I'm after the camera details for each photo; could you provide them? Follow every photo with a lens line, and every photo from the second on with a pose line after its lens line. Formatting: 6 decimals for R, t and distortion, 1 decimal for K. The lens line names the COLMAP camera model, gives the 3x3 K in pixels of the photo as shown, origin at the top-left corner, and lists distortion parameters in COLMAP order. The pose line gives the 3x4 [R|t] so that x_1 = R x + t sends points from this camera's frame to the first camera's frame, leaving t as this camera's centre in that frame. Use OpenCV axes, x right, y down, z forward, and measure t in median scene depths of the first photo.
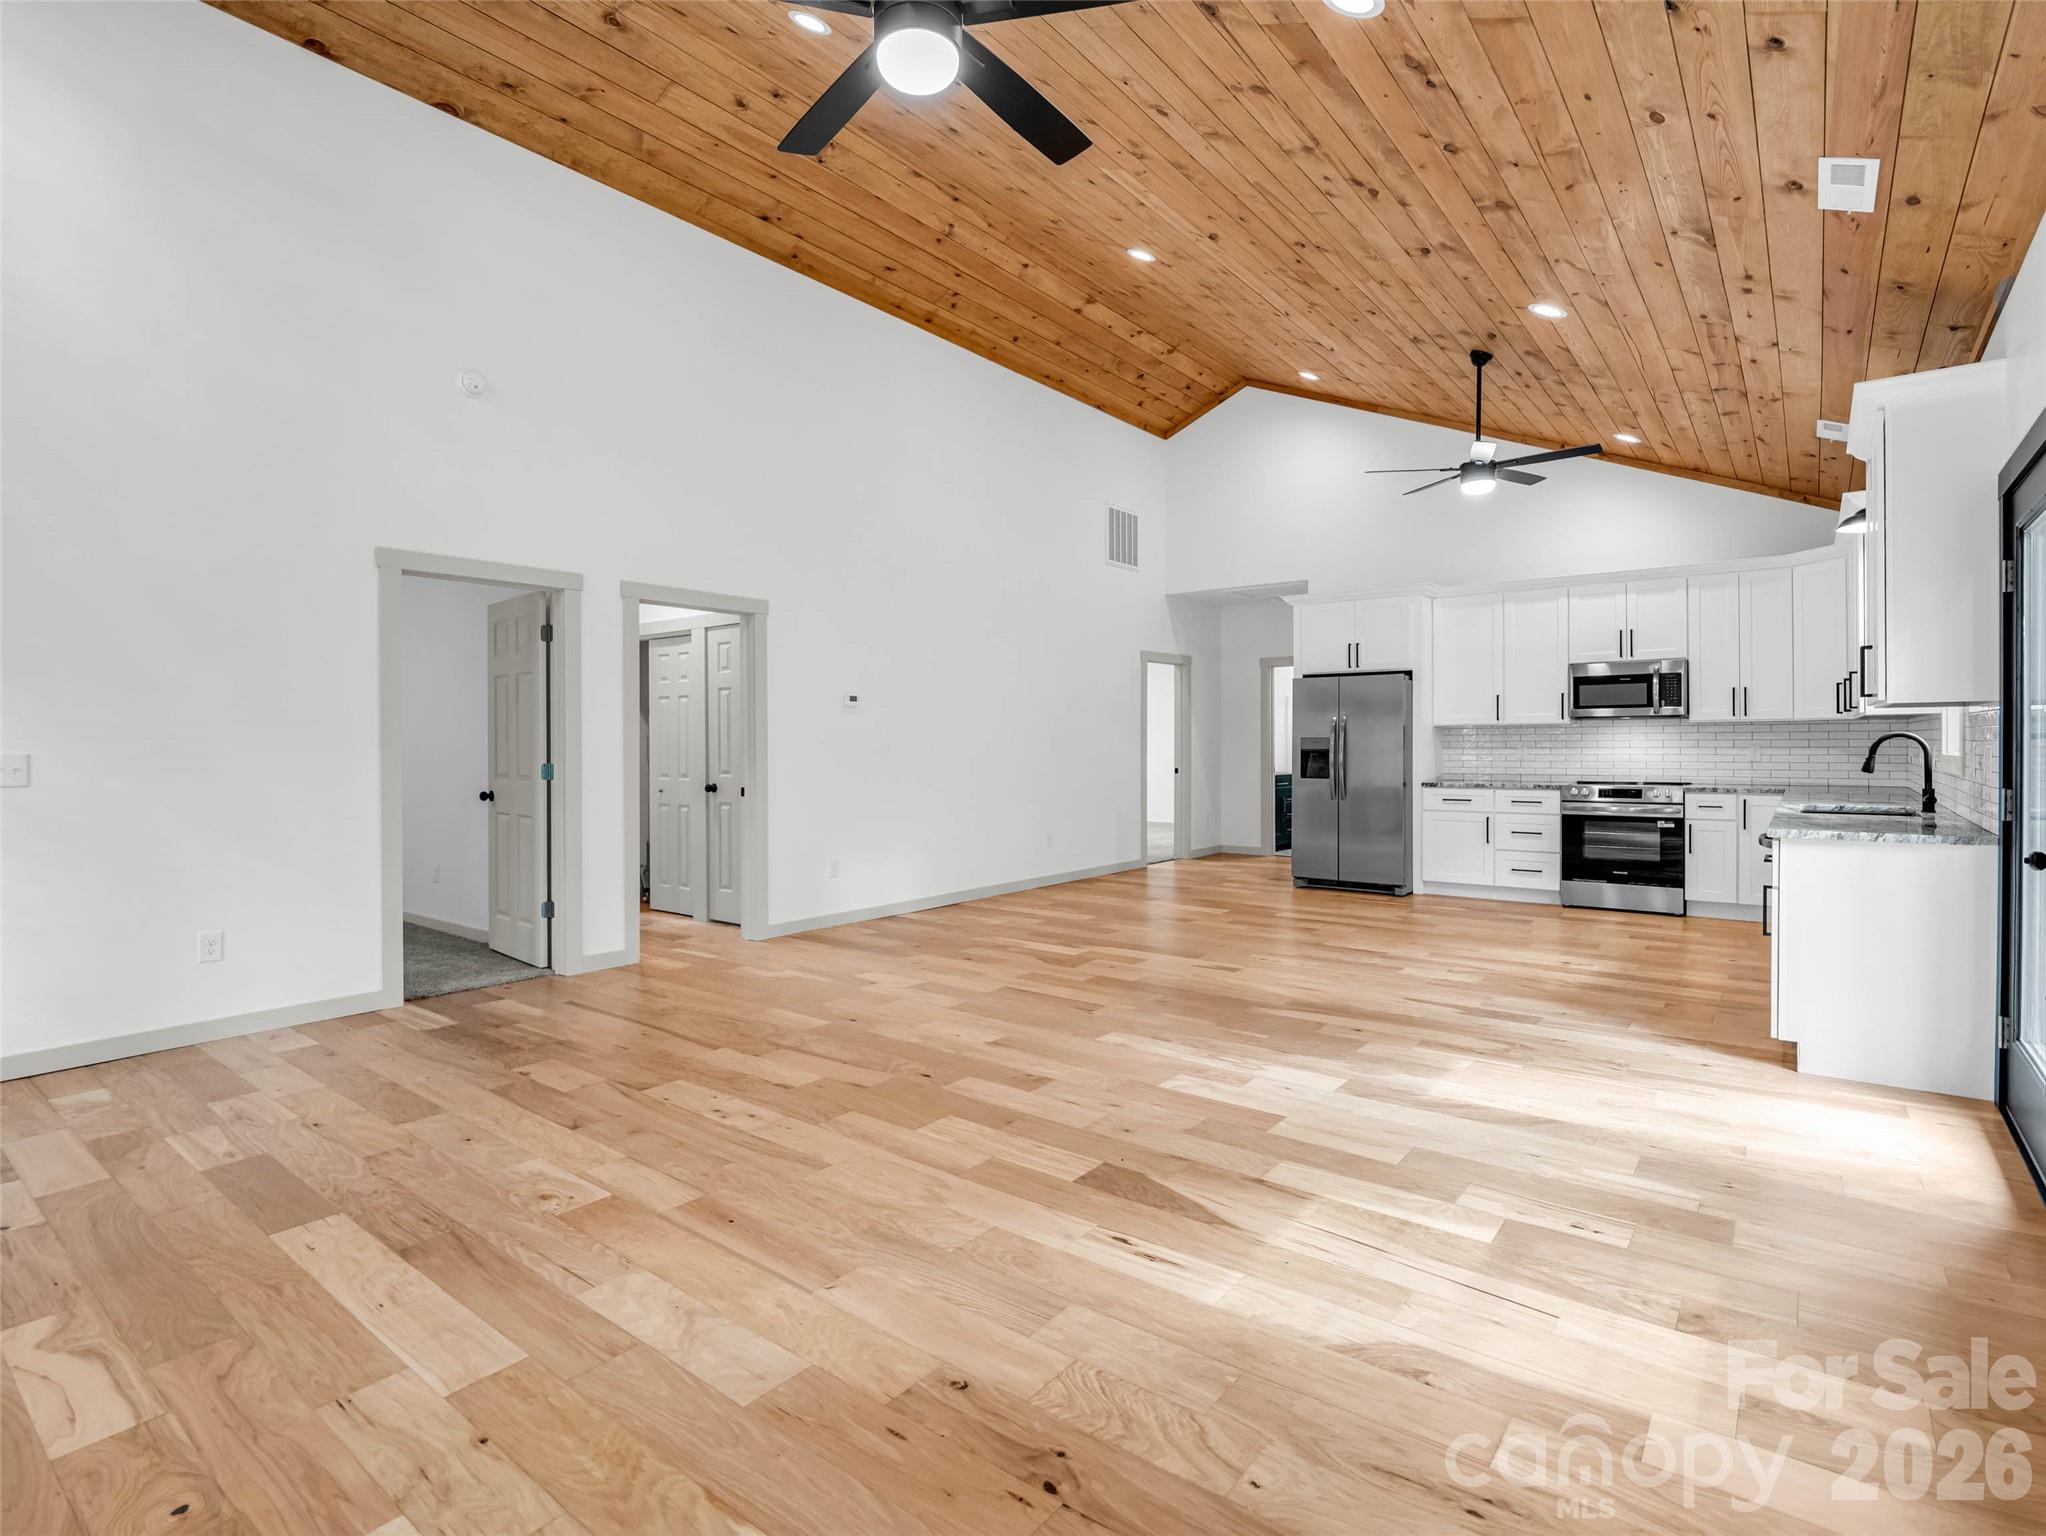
lens RADIAL K [[1017.9, 0, 1003.5], [0, 1017.9, 749.1], [0, 0, 1]] dist [-0.012283, -0.000816]
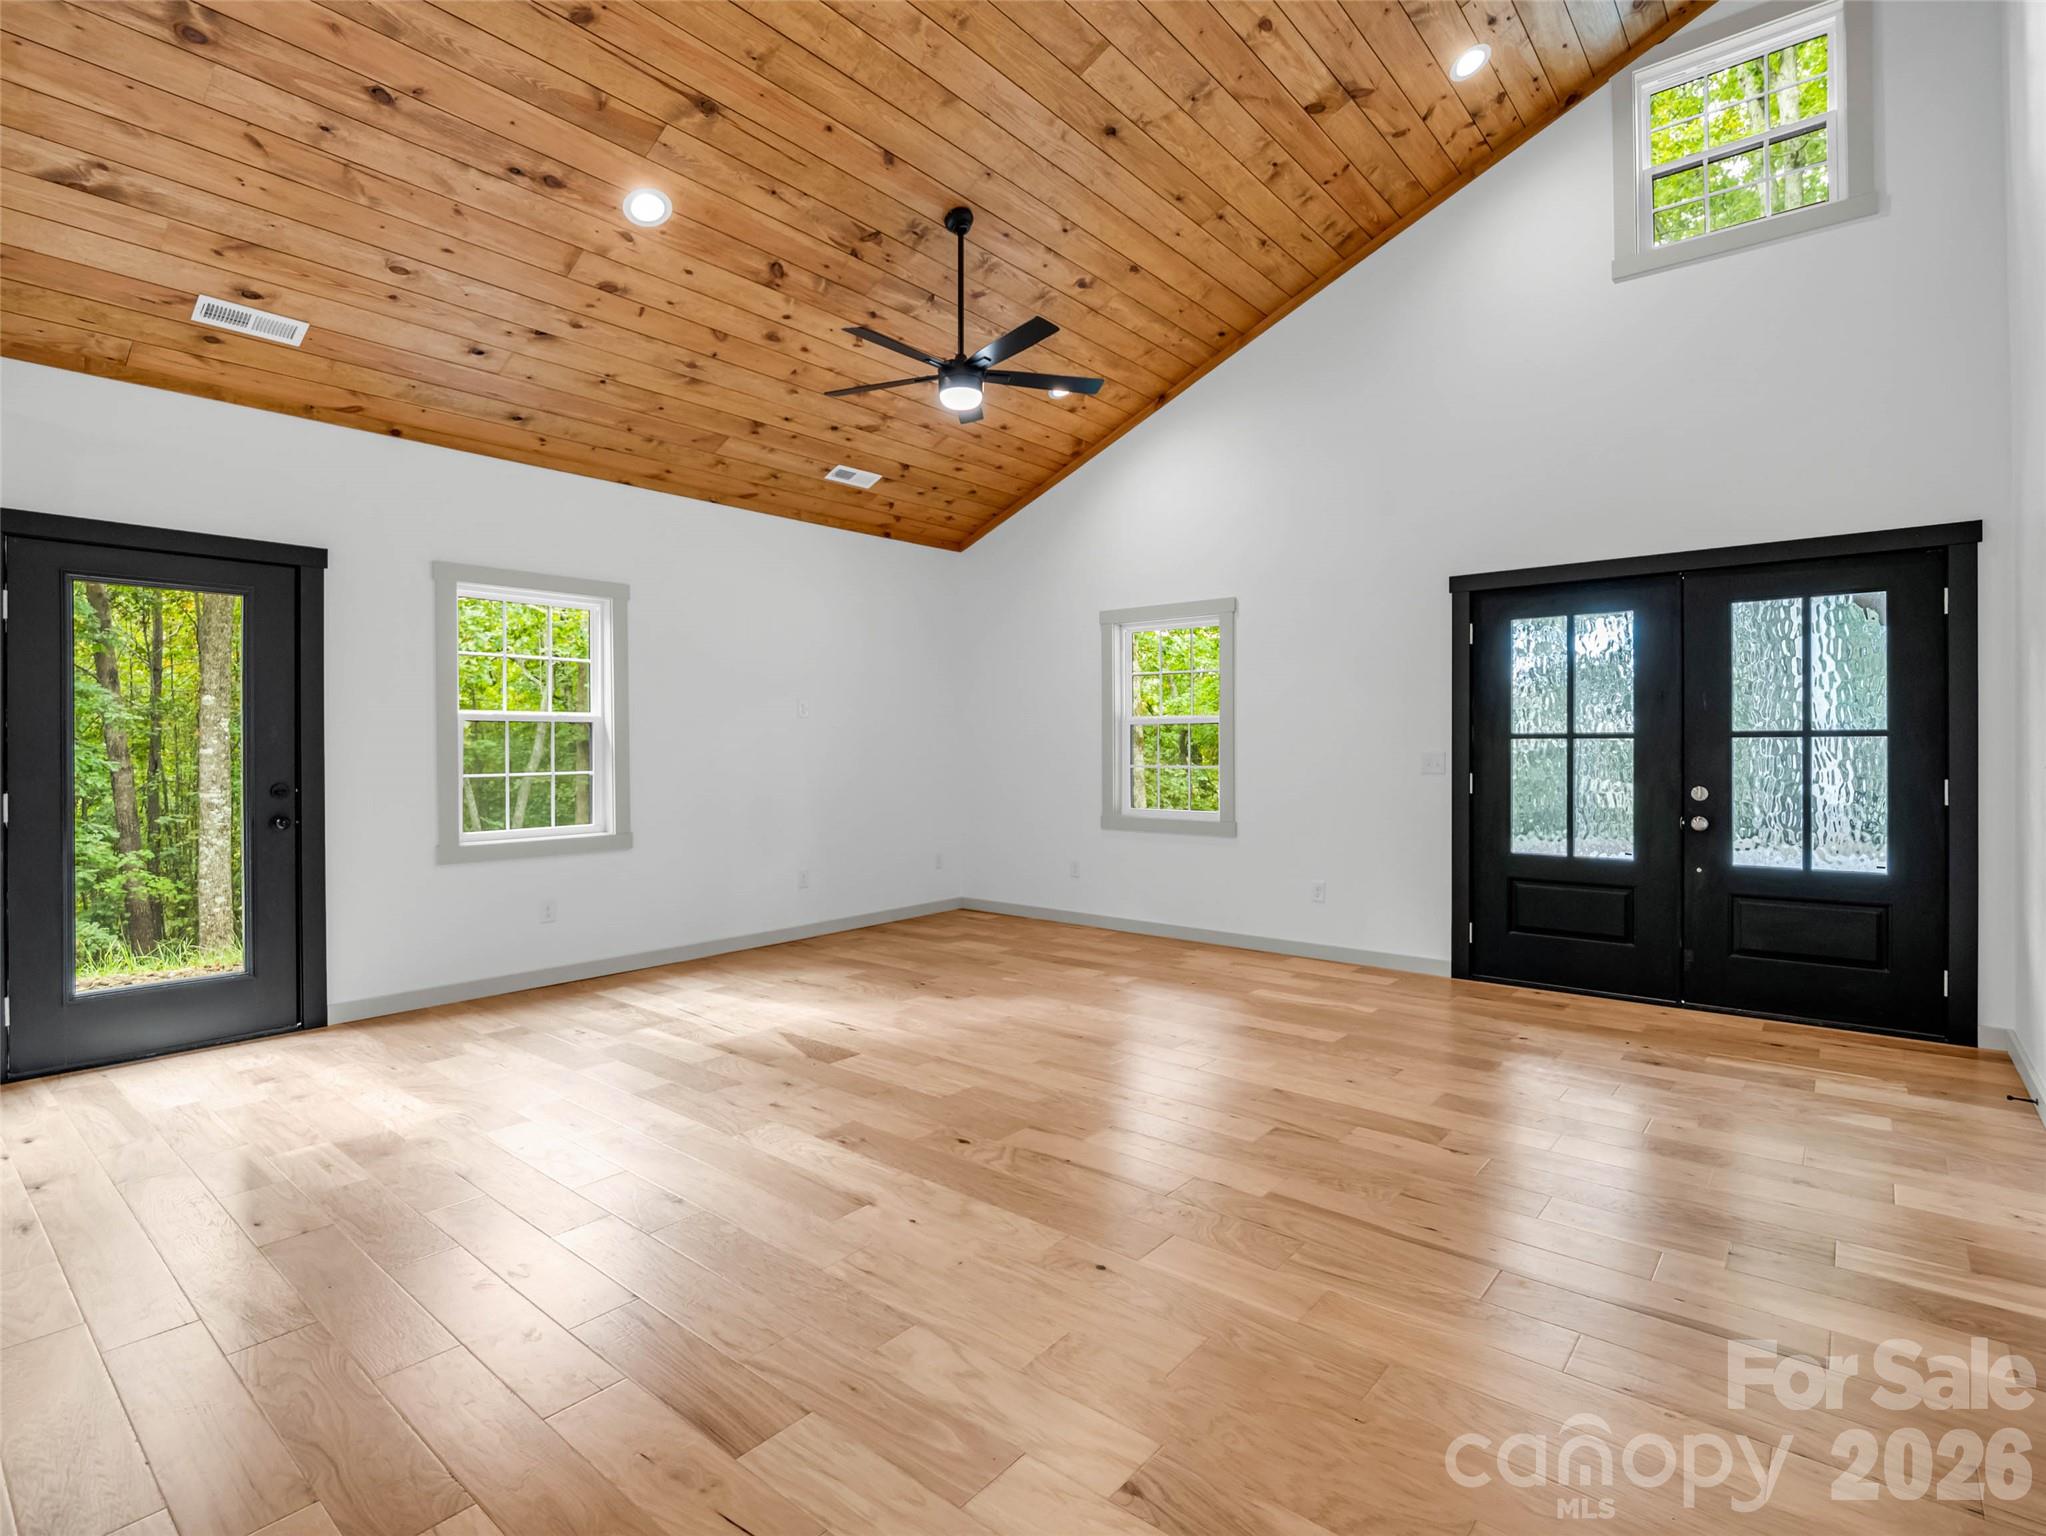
lens RADIAL K [[1017.9, 0, 1003.5], [0, 1017.9, 749.1], [0, 0, 1]] dist [-0.012283, -0.000816]
pose [[-0.999459, 0.005755, 0.032378, -0.072868], [0.006039, 0.999944, 0.008674, -0.006409], [-0.032327, 0.008865, -0.999438, 0.967922]]
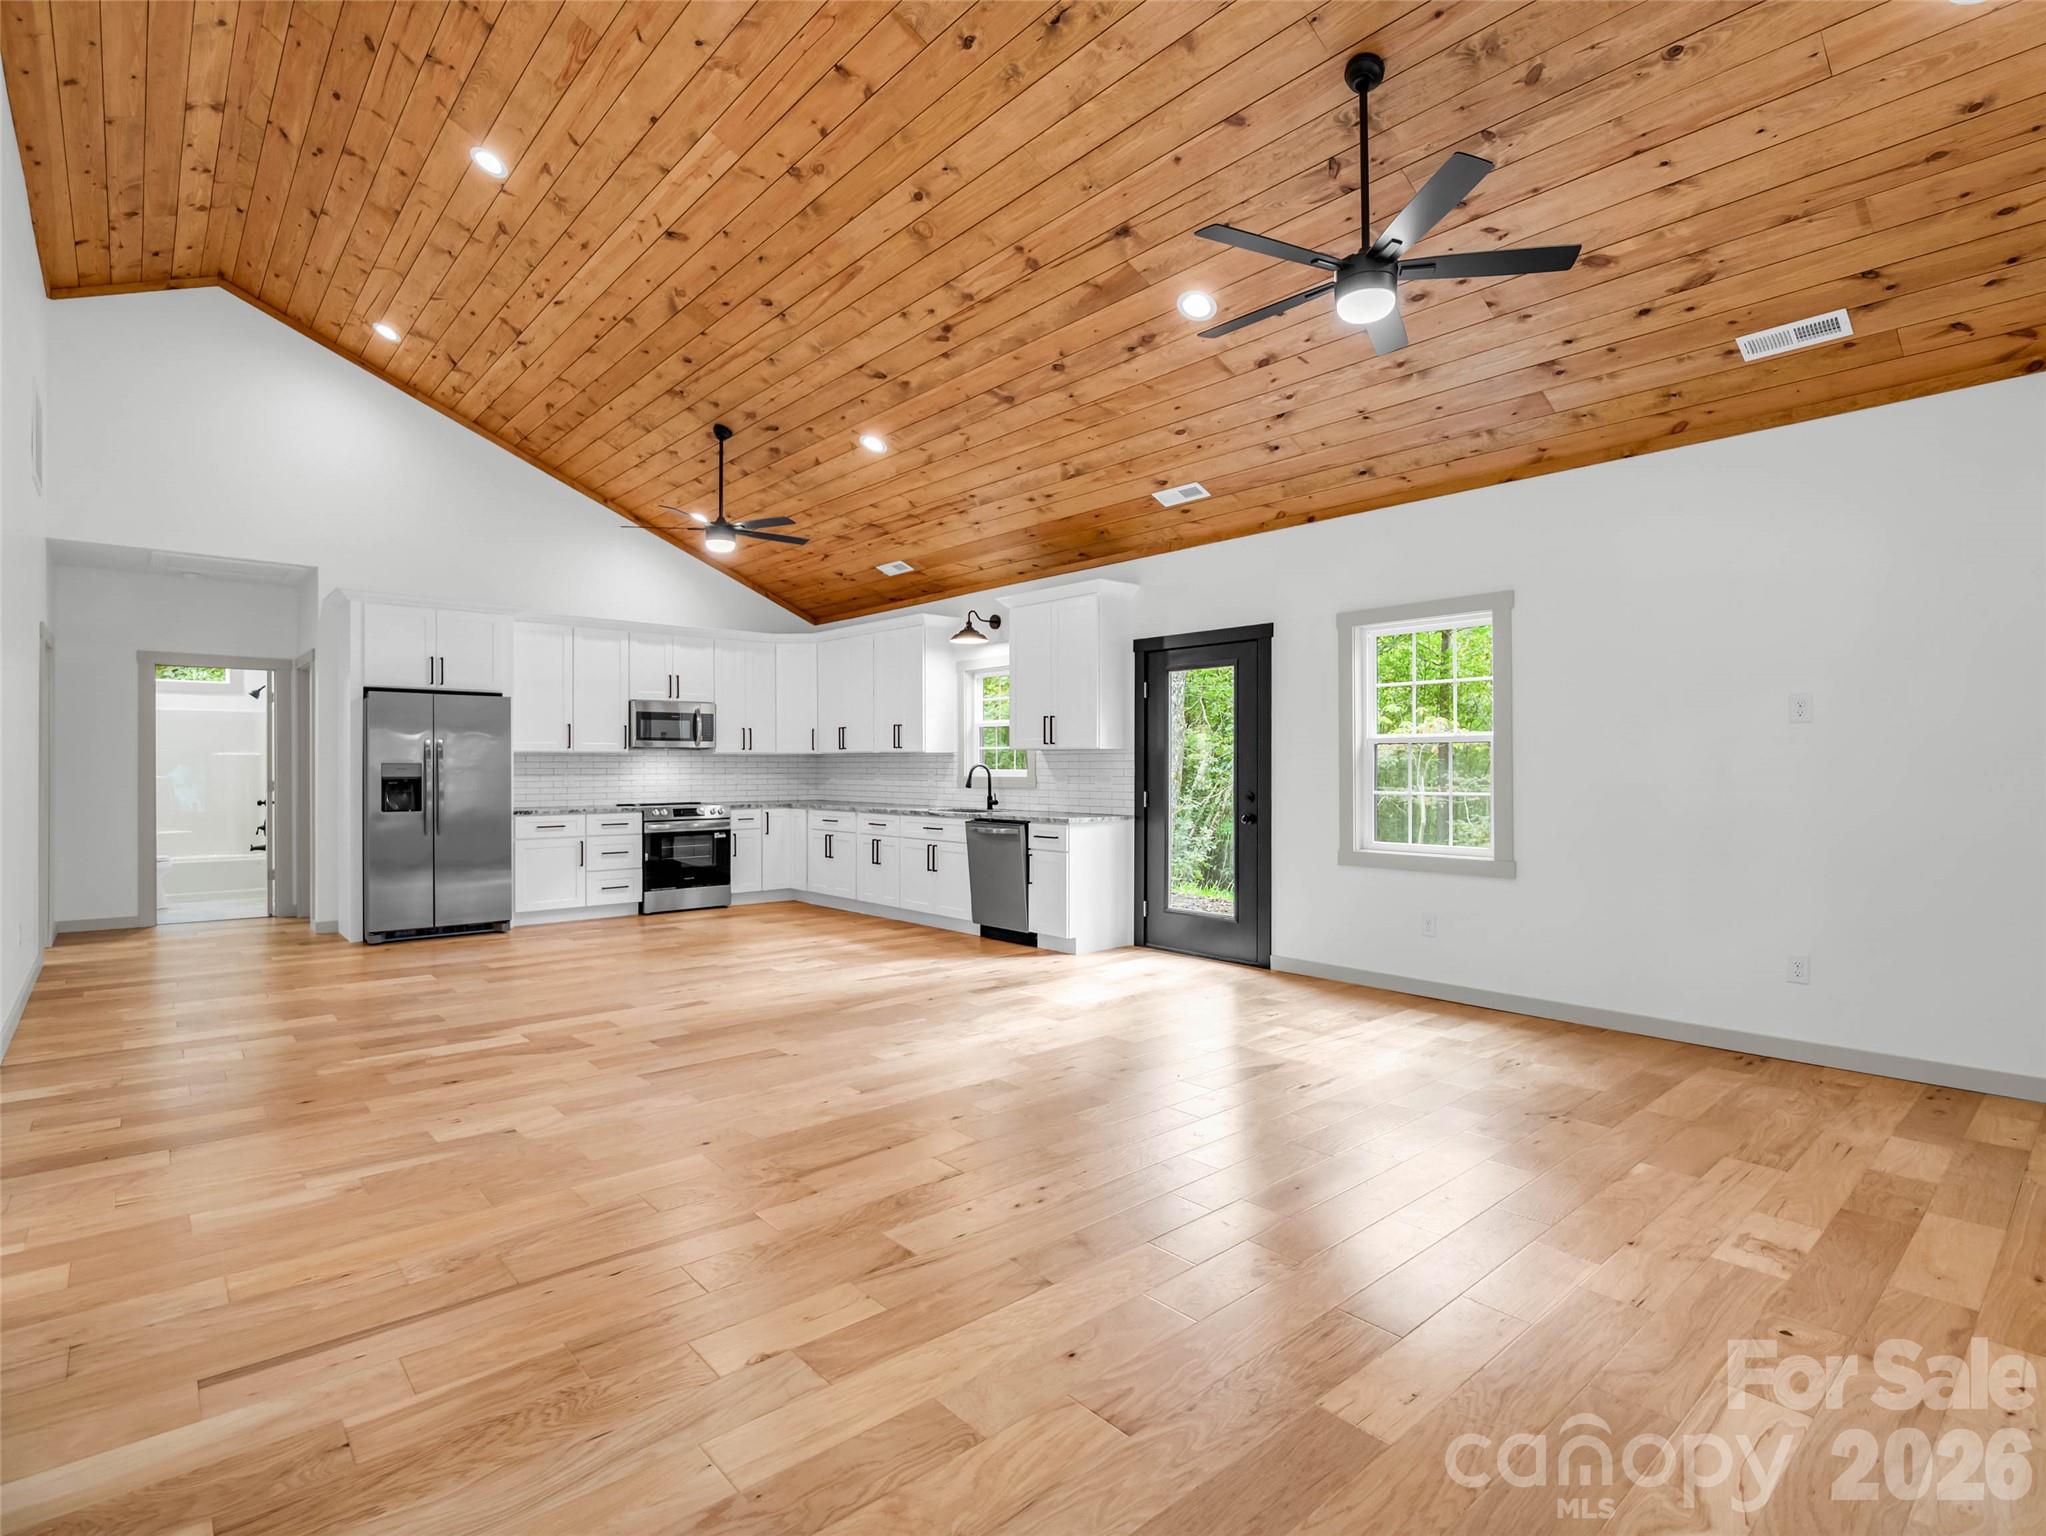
lens RADIAL K [[1026.3, 0, 1036.1], [0, 1026.3, 771.5], [0, 0, 1]] dist [-0.008539, -0.000424]
pose [[0.170263, -0.001216, 0.985398, -0.533277], [0.006650, 0.999978, 0.000085, -0.002059], [-0.985376, 0.006538, 0.170268, 0.399602]]
